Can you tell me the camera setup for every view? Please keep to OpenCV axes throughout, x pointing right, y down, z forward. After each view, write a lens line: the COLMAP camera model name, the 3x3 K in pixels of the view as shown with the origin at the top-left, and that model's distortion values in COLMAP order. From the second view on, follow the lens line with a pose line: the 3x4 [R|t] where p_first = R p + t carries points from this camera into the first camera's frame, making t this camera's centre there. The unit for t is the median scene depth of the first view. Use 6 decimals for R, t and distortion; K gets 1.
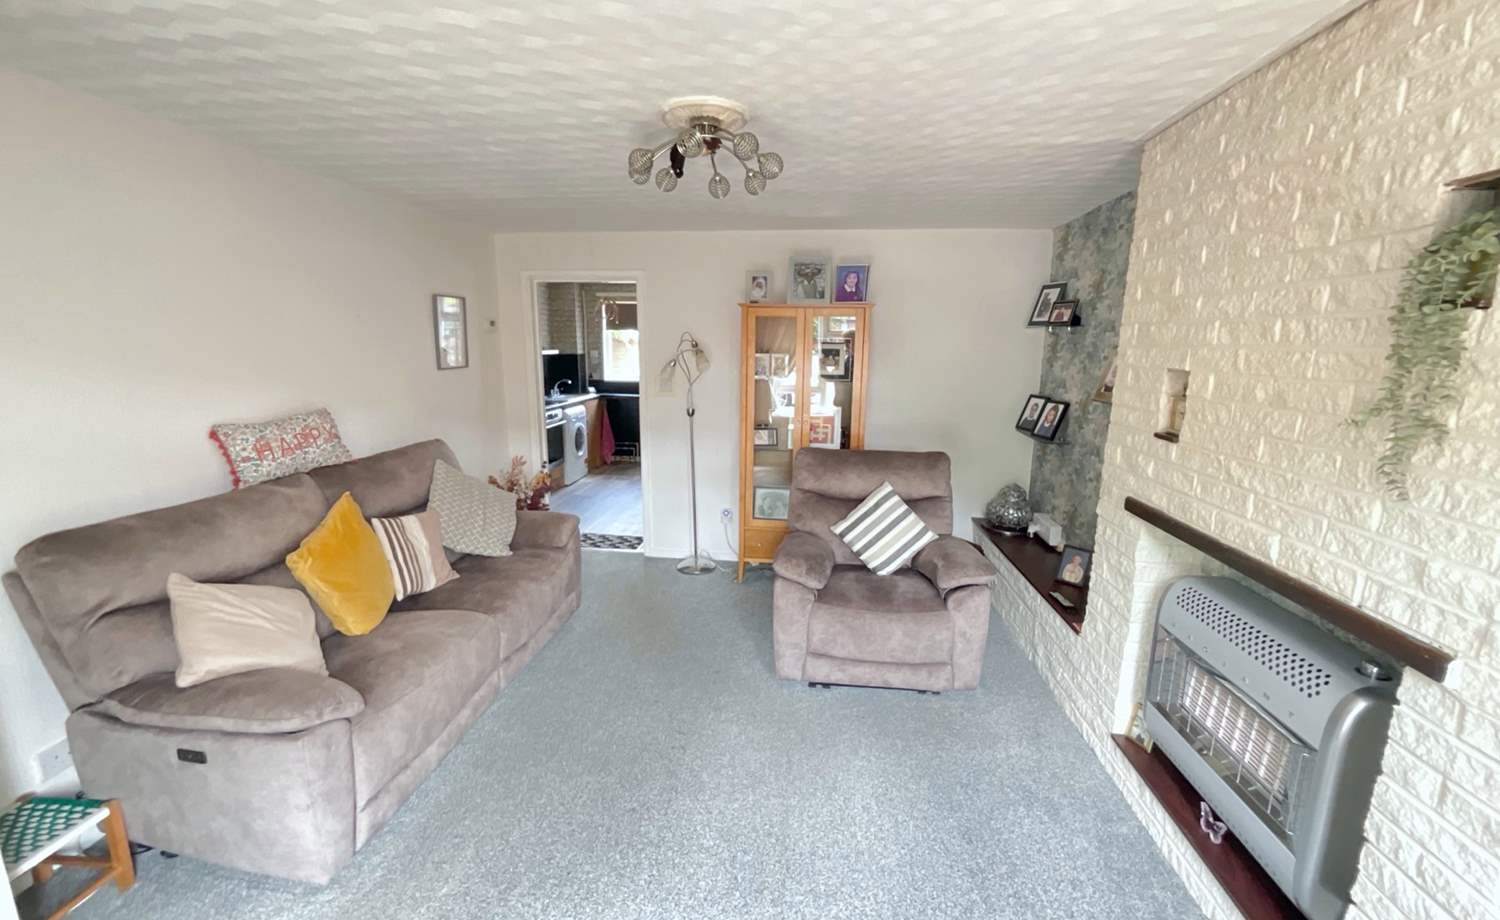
lens RADIAL K [[607.7, 0, 750.0], [0, 607.7, 460.0], [0, 0, 1]] dist [-0.004032, 0.002813]
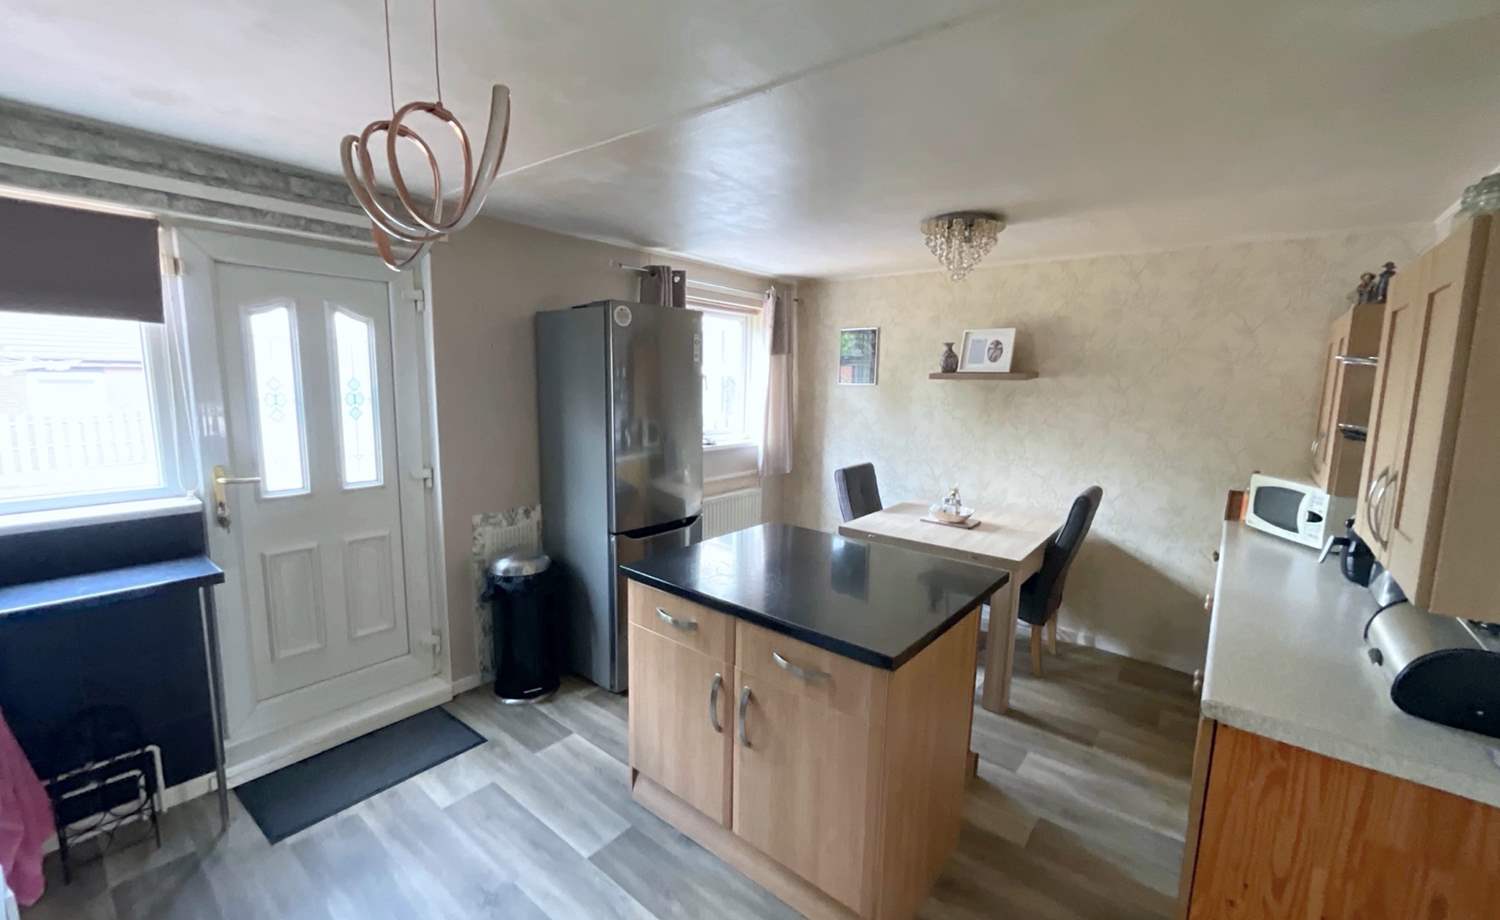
lens RADIAL K [[621.8, 0, 750.3], [0, 621.8, 455.0], [0, 0, 1]] dist [-0.001286, 0.000067]
pose [[0.541545, -0.108534, 0.833636, -0.804795], [0.142875, 0.989087, 0.035959, -0.391542], [-0.828442, 0.099632, 0.551142, 1.967534]]
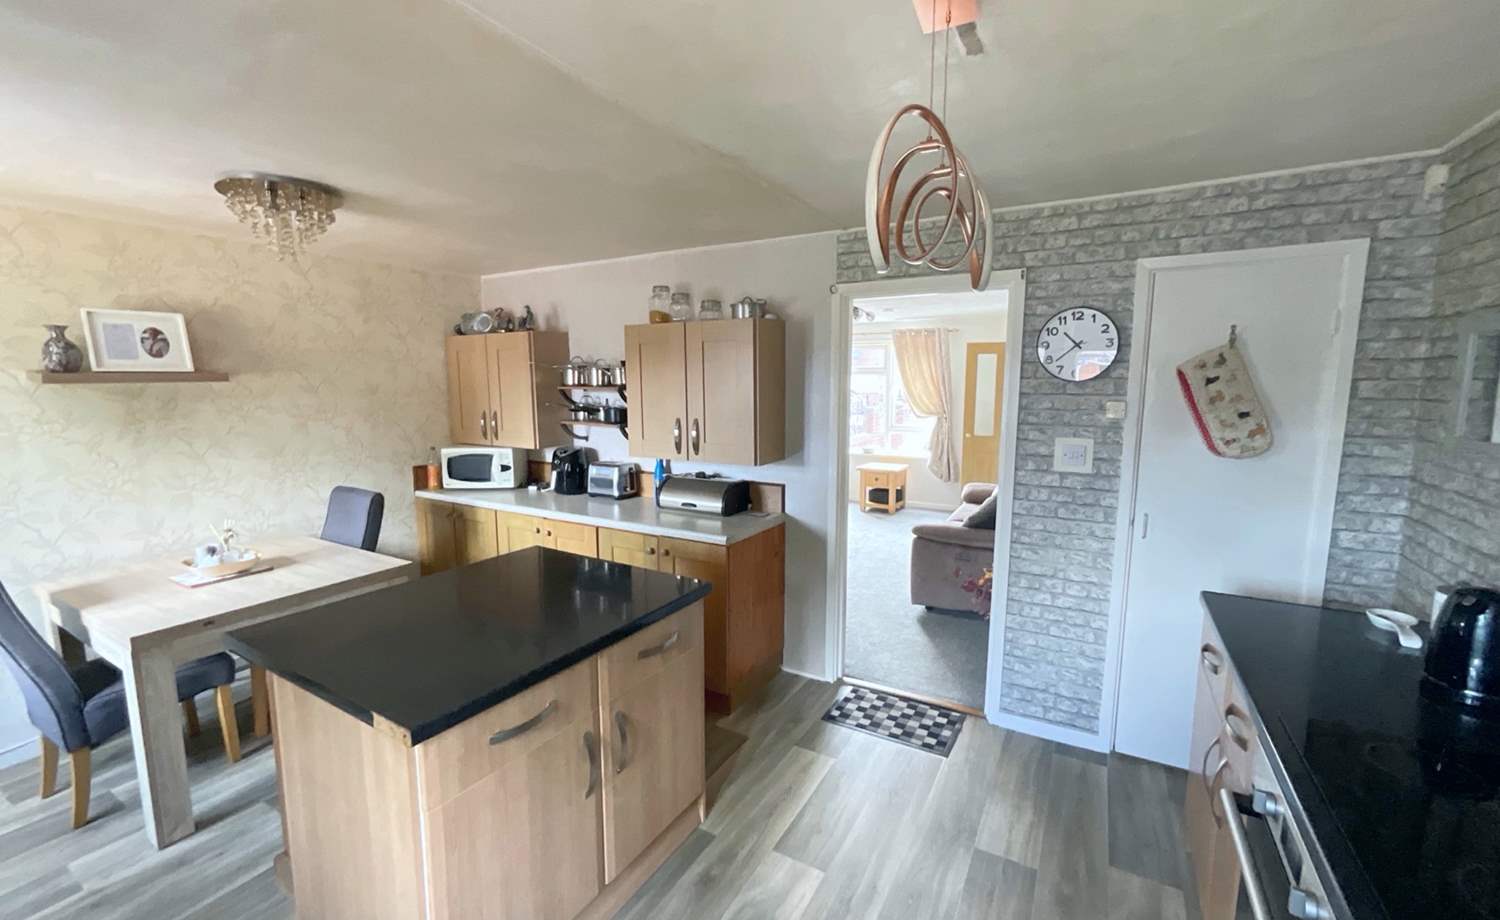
lens RADIAL K [[607.7, 0, 750.0], [0, 607.7, 460.0], [0, 0, 1]] dist [-0.004032, 0.002813]
pose [[-0.912343, -0.064834, 0.404262, -0.619964], [0.066301, 0.950955, 0.302139, -0.555933], [-0.404024, 0.302457, -0.863299, 2.830476]]
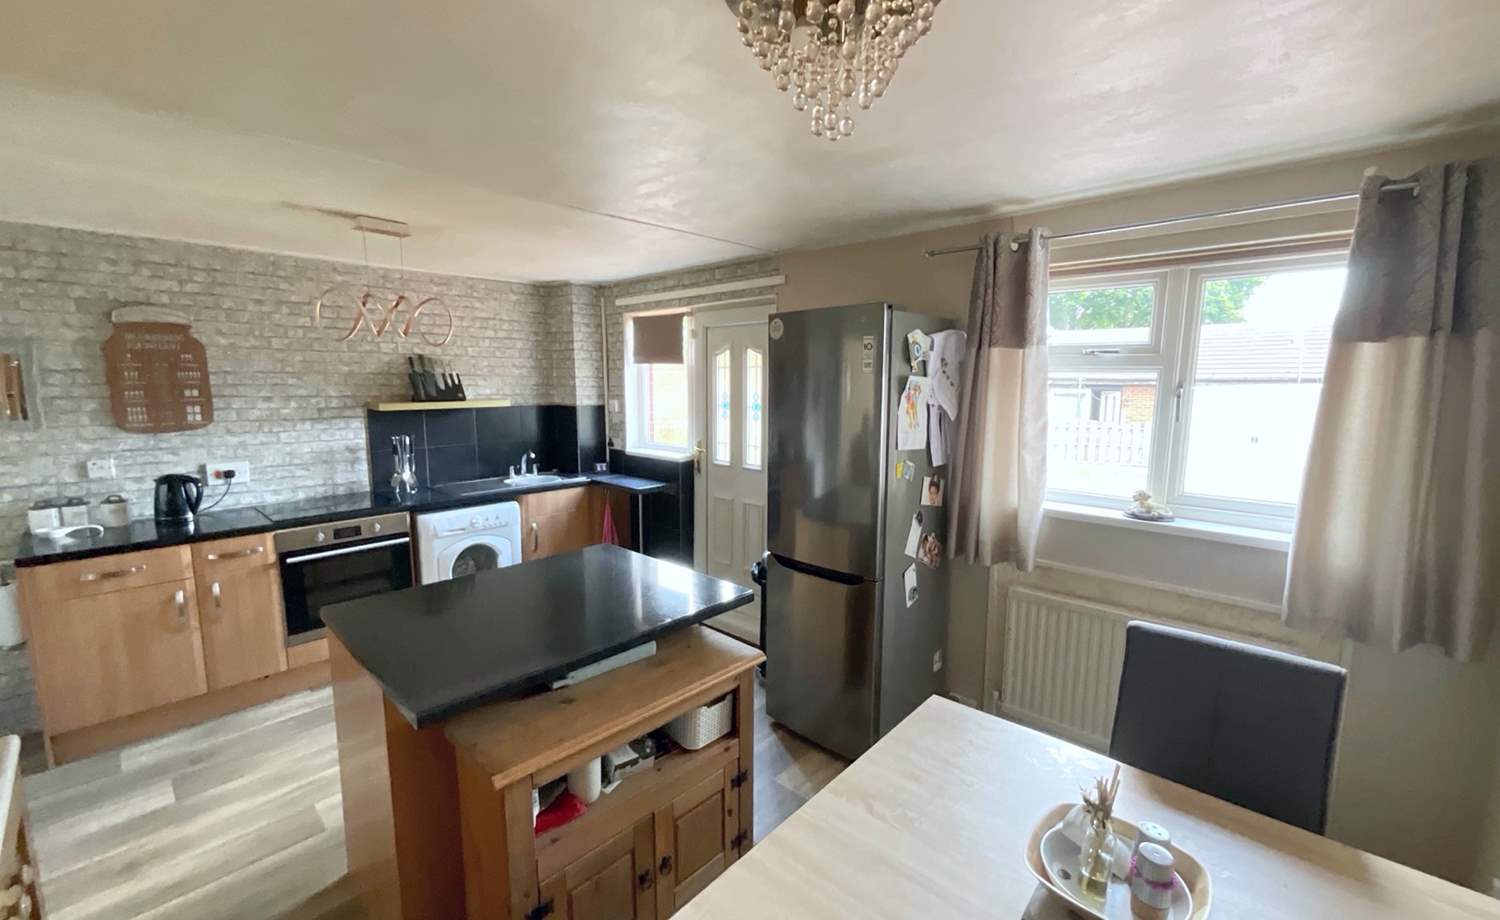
lens RADIAL K [[607.7, 0, 750.0], [0, 607.7, 460.0], [0, 0, 1]] dist [-0.004032, 0.002813]
pose [[0.796005, 0.071930, -0.601001, 0.597309], [-0.107878, 0.993876, -0.023929, -0.379423], [0.595599, 0.083882, 0.798890, 1.909306]]
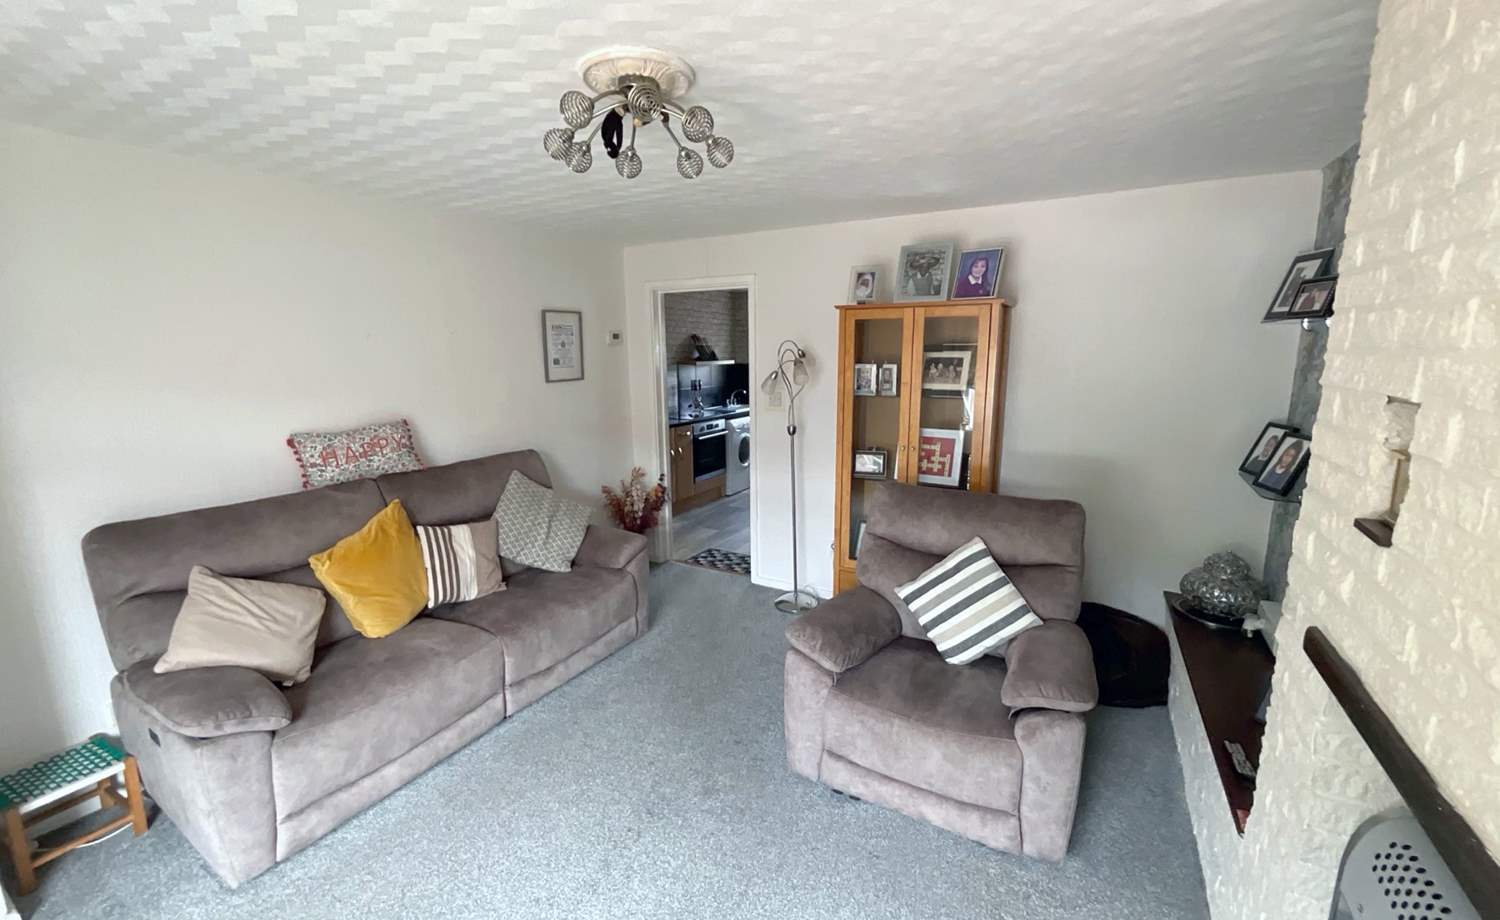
lens RADIAL K [[607.7, 0, 750.0], [0, 607.7, 460.0], [0, 0, 1]] dist [-0.004032, 0.002813]
pose [[0.918934, 0.053745, -0.390732, 0.308697], [-0.057893, 0.998322, 0.001164, -0.051809], [0.390139, 0.021551, 0.920504, 0.250128]]
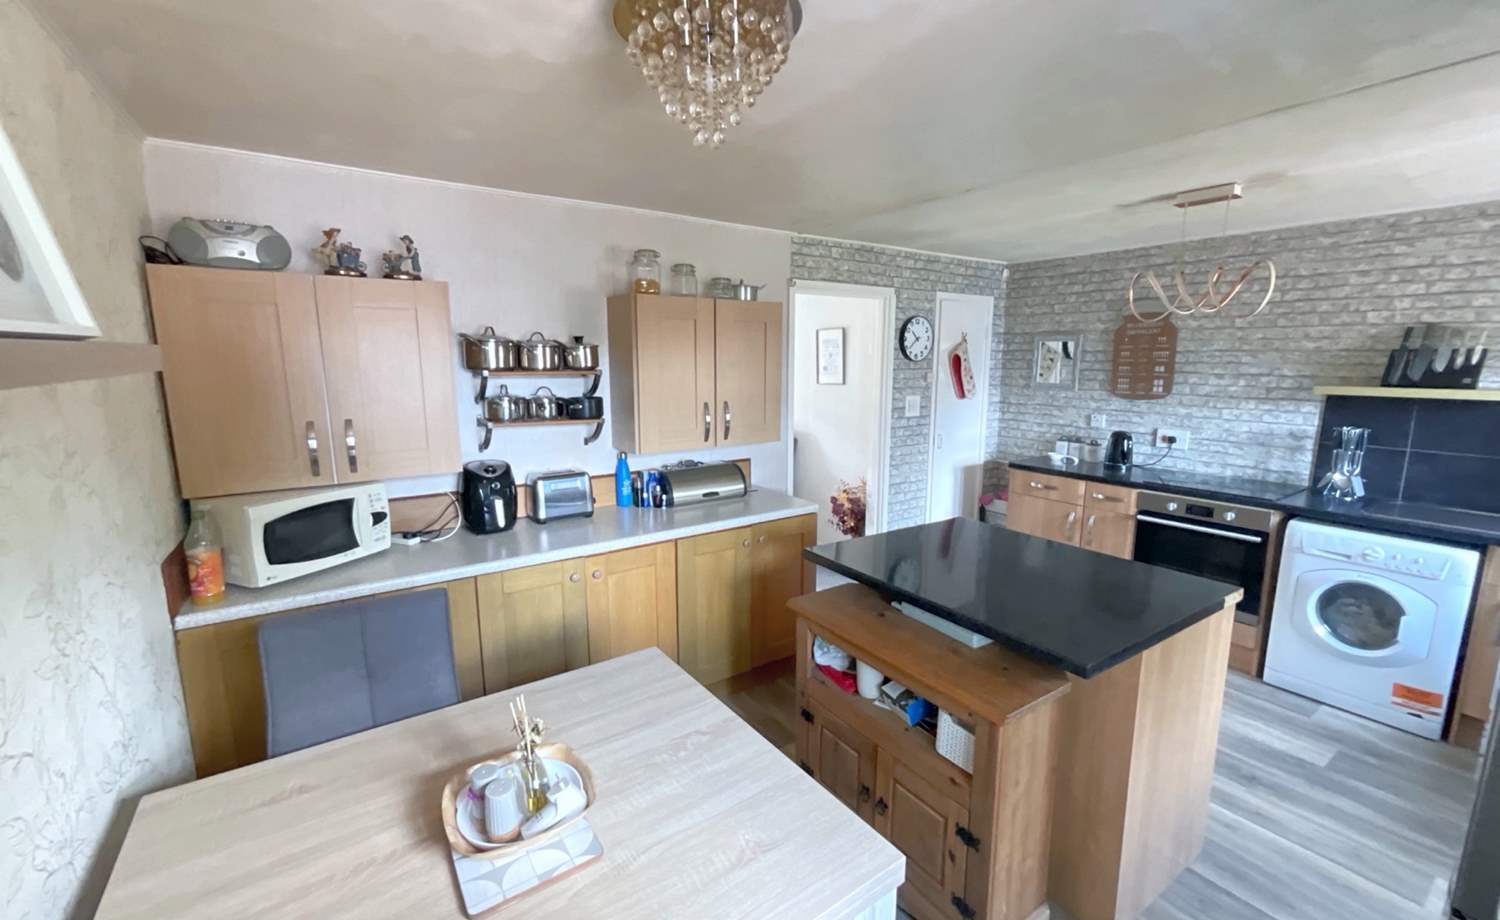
lens RADIAL K [[607.7, 0, 750.0], [0, 607.7, 460.0], [0, 0, 1]] dist [-0.004032, 0.002813]
pose [[-0.766433, 0.094923, -0.635272, 0.691322], [-0.129037, 0.946104, 0.297046, -0.521426], [0.629230, 0.309640, -0.712877, 2.697096]]
